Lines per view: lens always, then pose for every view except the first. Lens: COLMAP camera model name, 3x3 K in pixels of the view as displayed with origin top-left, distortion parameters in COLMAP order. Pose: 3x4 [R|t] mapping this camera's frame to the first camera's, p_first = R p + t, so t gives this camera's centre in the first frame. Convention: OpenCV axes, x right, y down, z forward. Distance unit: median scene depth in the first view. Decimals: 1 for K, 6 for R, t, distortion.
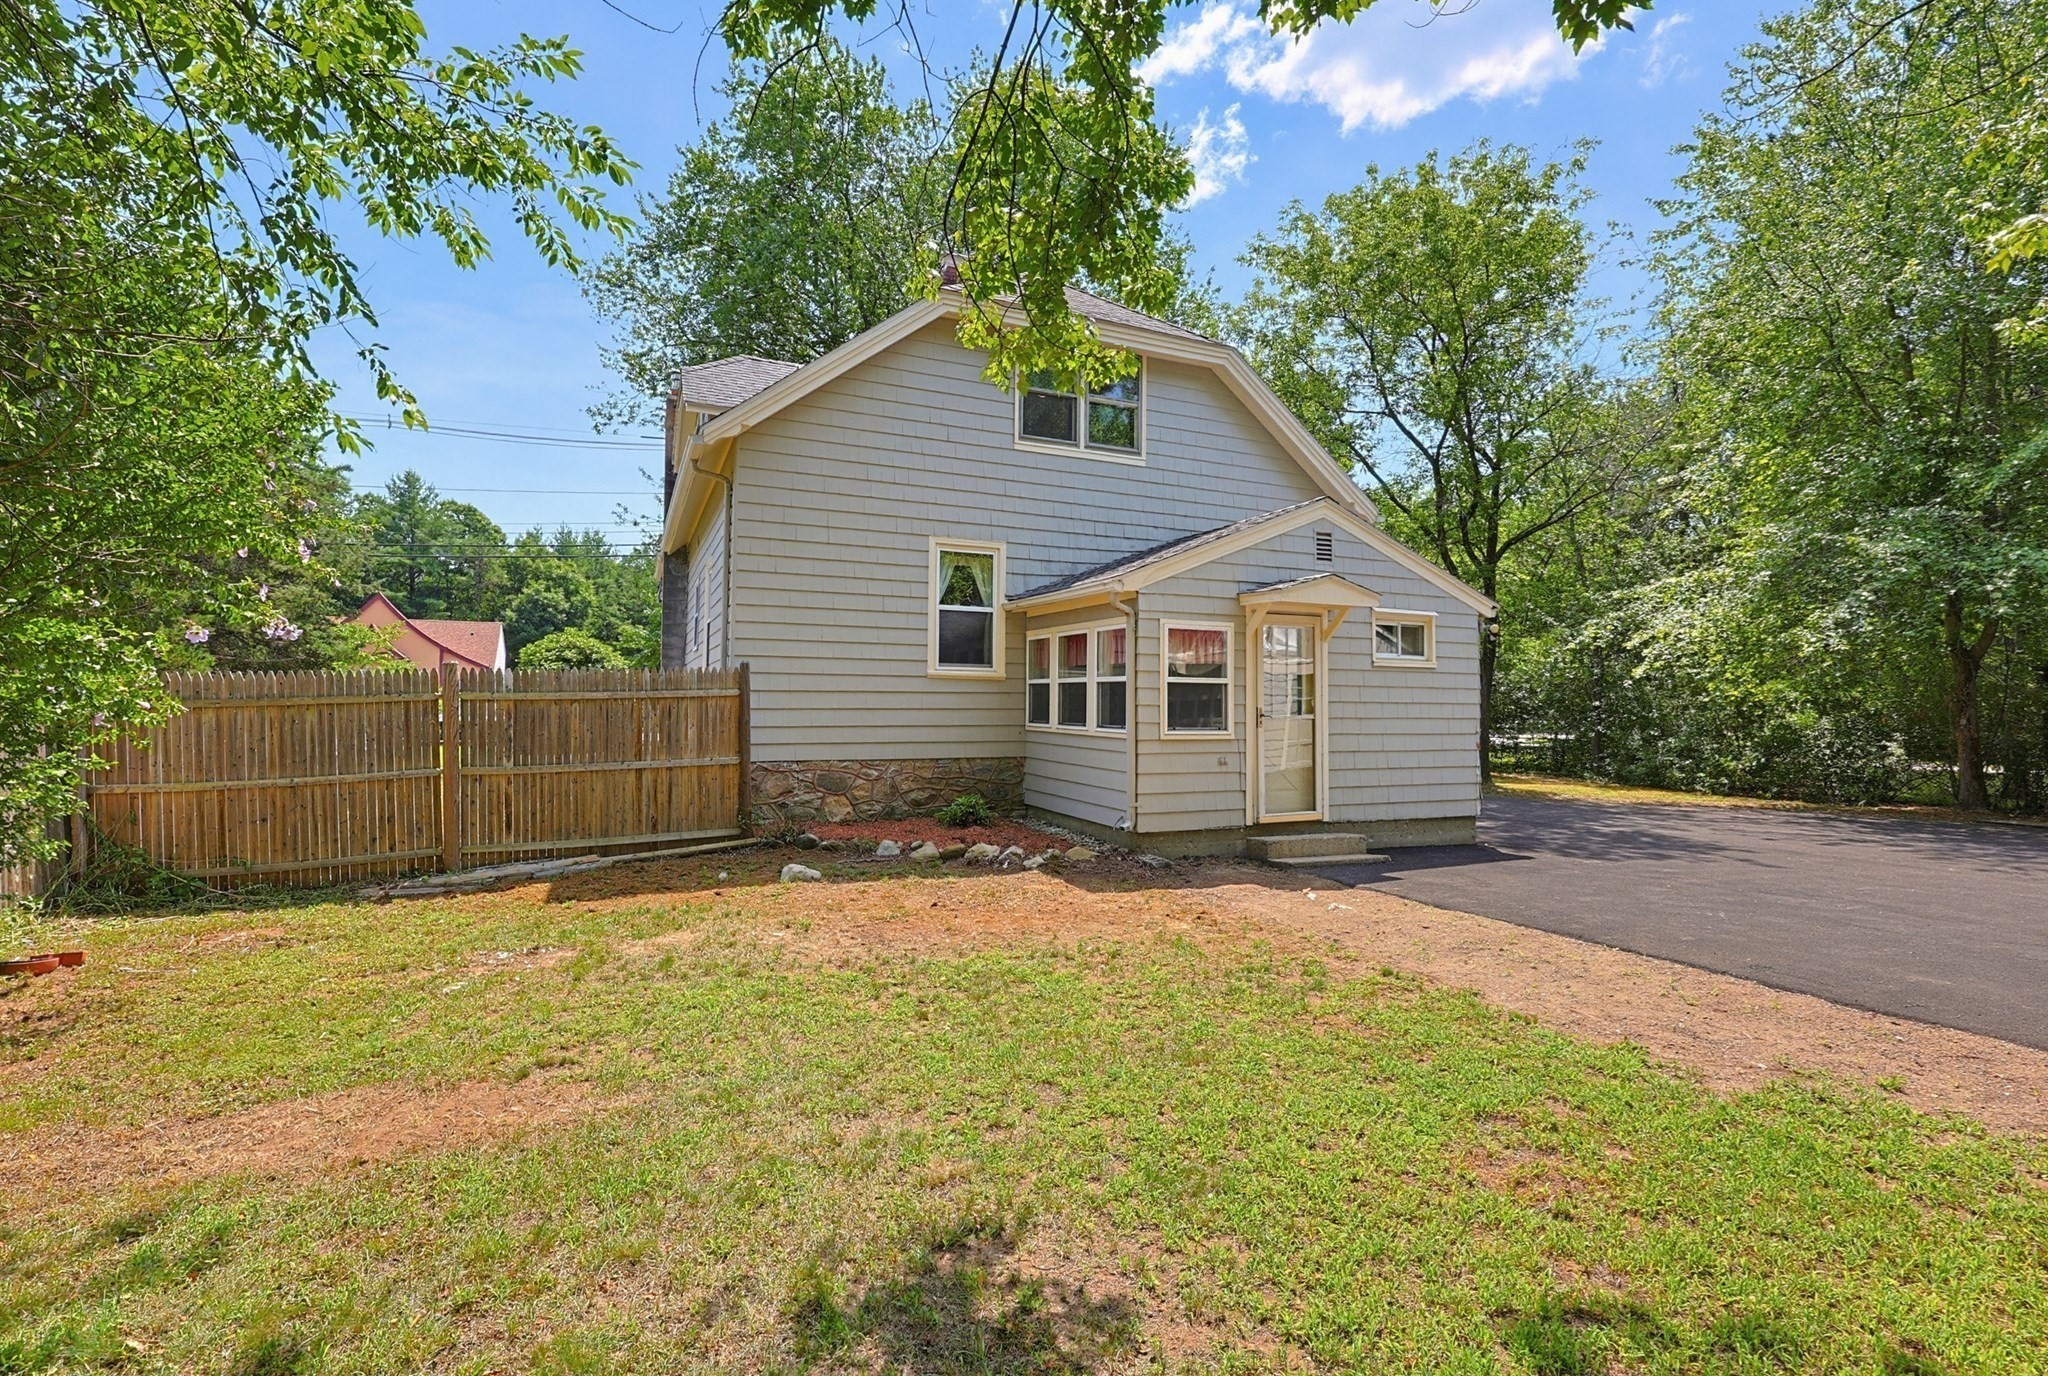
lens RADIAL K [[890.6, 0, 1031.8], [0, 890.6, 704.7], [0, 0, 1]] dist [-0.001036, -0.000067]
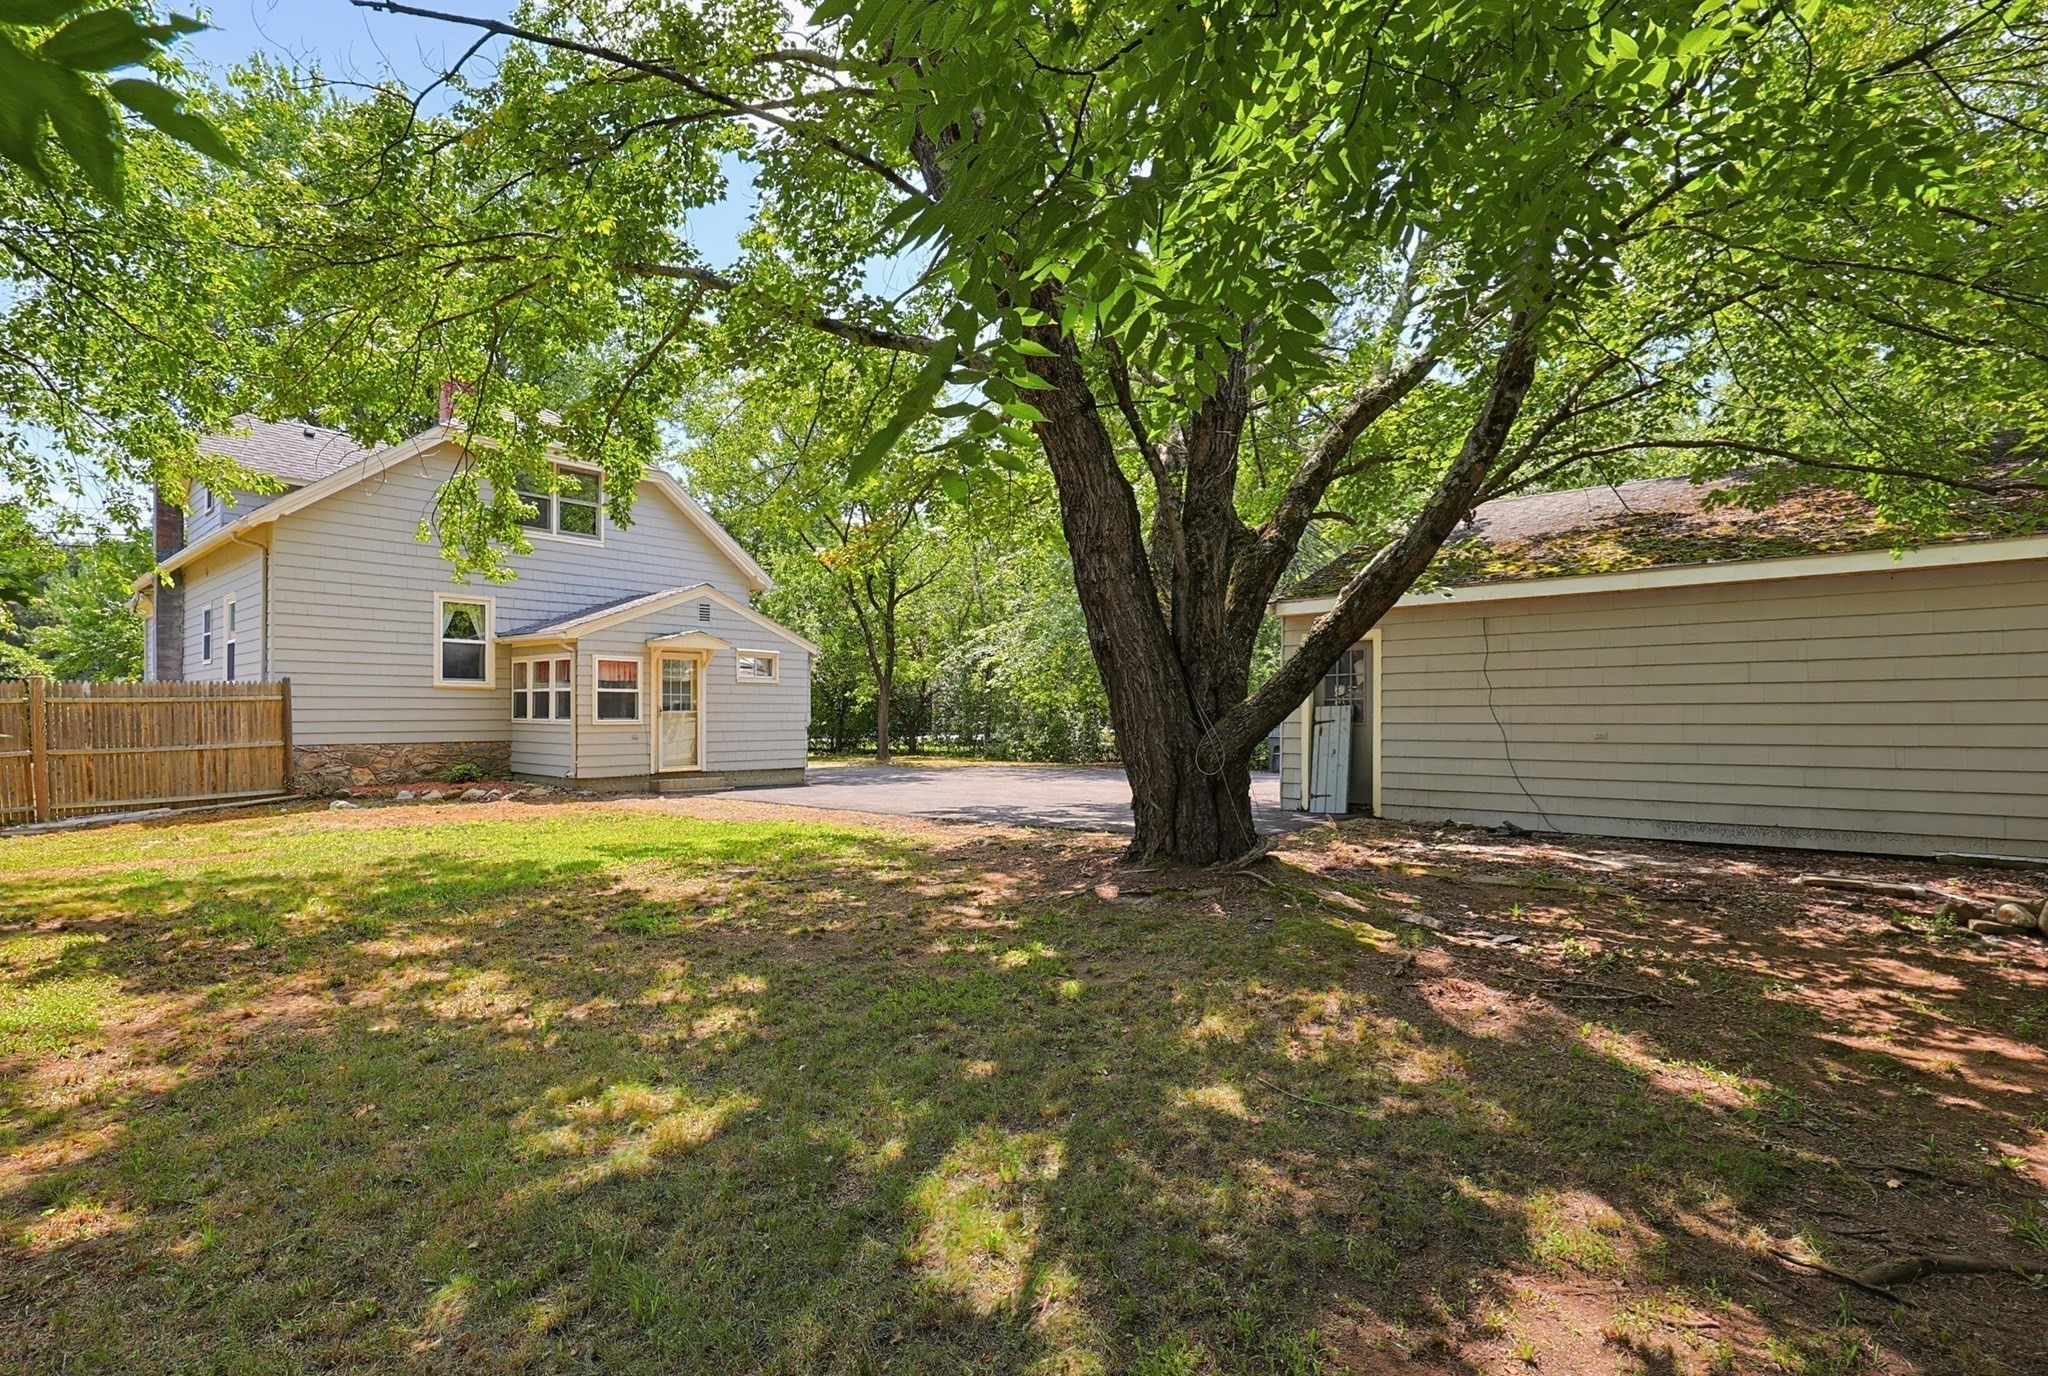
lens RADIAL K [[953.4, 0, 1053.6], [0, 953.4, 721.4], [0, 0, 1]] dist [0.001018, 0.000521]
pose [[0.900631, -0.011554, 0.434431, 0.136123], [0.007847, 0.999916, 0.010325, 0.019012], [-0.434514, -0.005891, 0.900646, -0.980824]]
